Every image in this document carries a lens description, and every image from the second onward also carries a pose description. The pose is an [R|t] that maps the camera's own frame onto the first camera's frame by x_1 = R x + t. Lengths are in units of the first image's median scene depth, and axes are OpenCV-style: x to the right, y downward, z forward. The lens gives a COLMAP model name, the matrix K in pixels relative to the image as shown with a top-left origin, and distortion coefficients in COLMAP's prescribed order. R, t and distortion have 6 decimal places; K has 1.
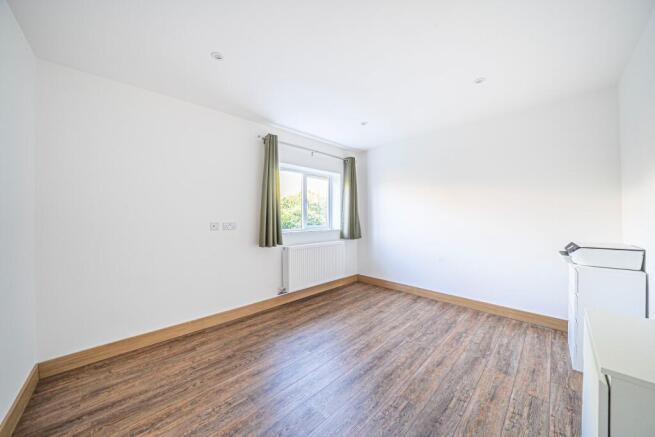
lens RADIAL K [[226.2, 0, 326.9], [0, 226.2, 215.9], [0, 0, 1]] dist [-0.022040, 0.000163]
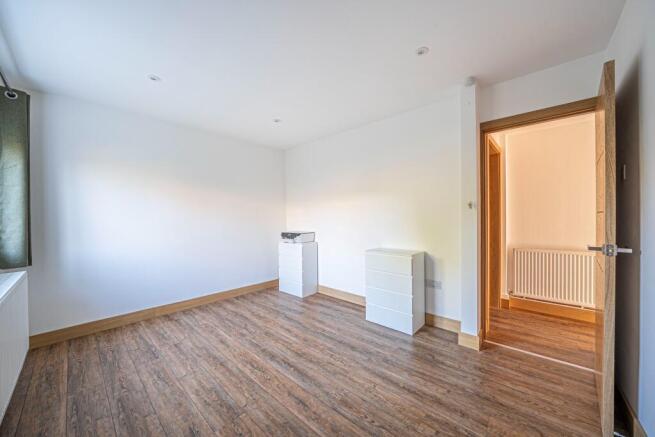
lens RADIAL K [[238.4, 0, 326.5], [0, 238.4, 219.3], [0, 0, 1]] dist [-0.000316, 0.000012]
pose [[-0.061668, -0.004462, 0.998087, -0.631703], [-0.001384, 0.999989, 0.004385, 0.007579], [-0.998096, -0.001111, -0.061674, 0.612640]]
